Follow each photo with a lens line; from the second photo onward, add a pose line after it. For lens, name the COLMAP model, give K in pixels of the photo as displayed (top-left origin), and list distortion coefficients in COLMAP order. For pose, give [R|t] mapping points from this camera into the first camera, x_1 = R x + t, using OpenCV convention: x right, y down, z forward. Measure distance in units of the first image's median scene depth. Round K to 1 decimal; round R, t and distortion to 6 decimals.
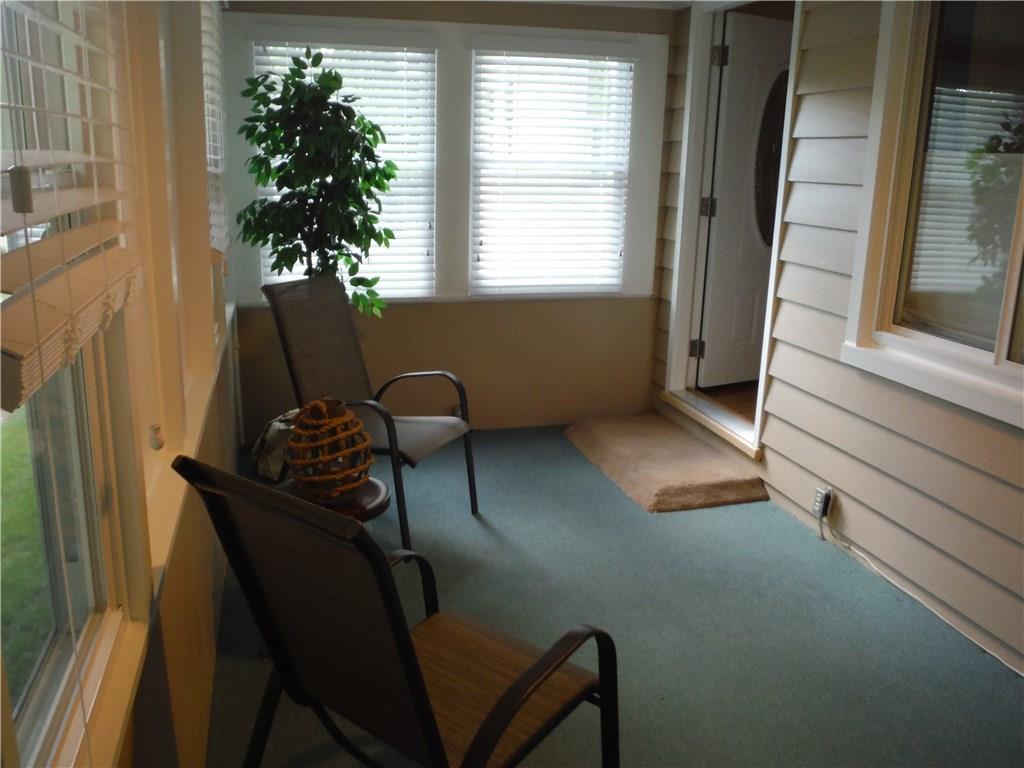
lens RADIAL K [[847.6, 0, 501.7], [0, 847.6, 383.3], [0, 0, 1]] dist [-0.062399, 0.006659]
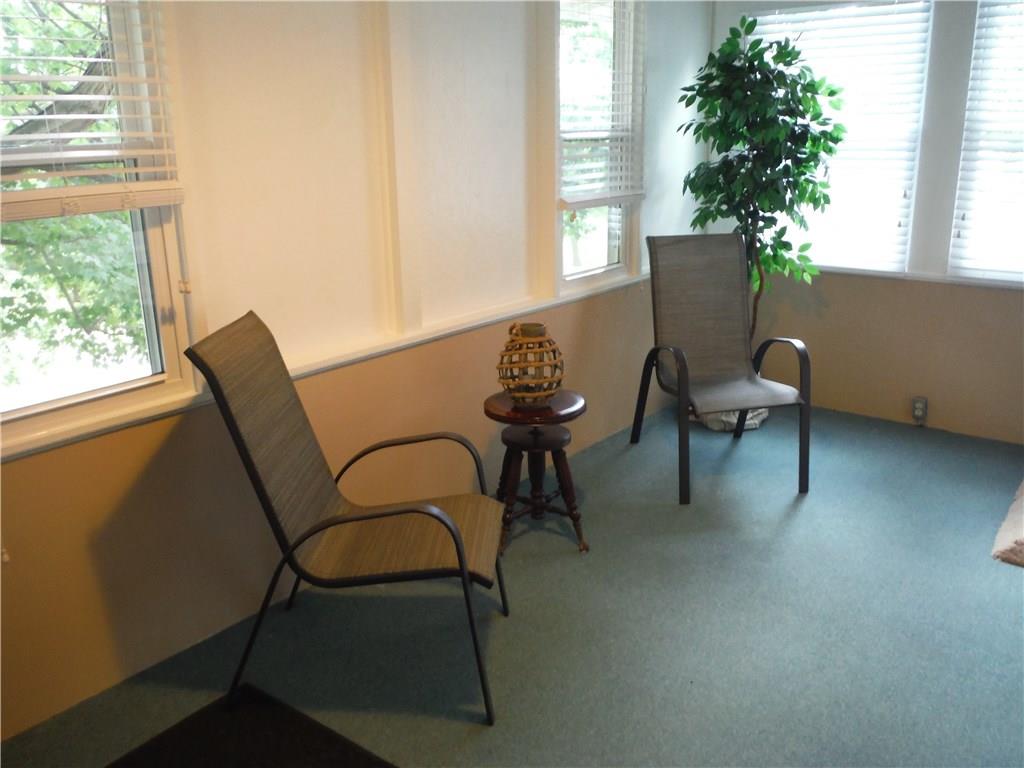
lens RADIAL K [[847.6, 0, 501.7], [0, 847.6, 383.3], [0, 0, 1]] dist [-0.062399, 0.006659]
pose [[0.585228, 0.199826, -0.785861, 0.449544], [-0.177266, 0.977246, 0.116481, -0.015894], [0.791255, 0.071138, 0.607334, 0.135121]]
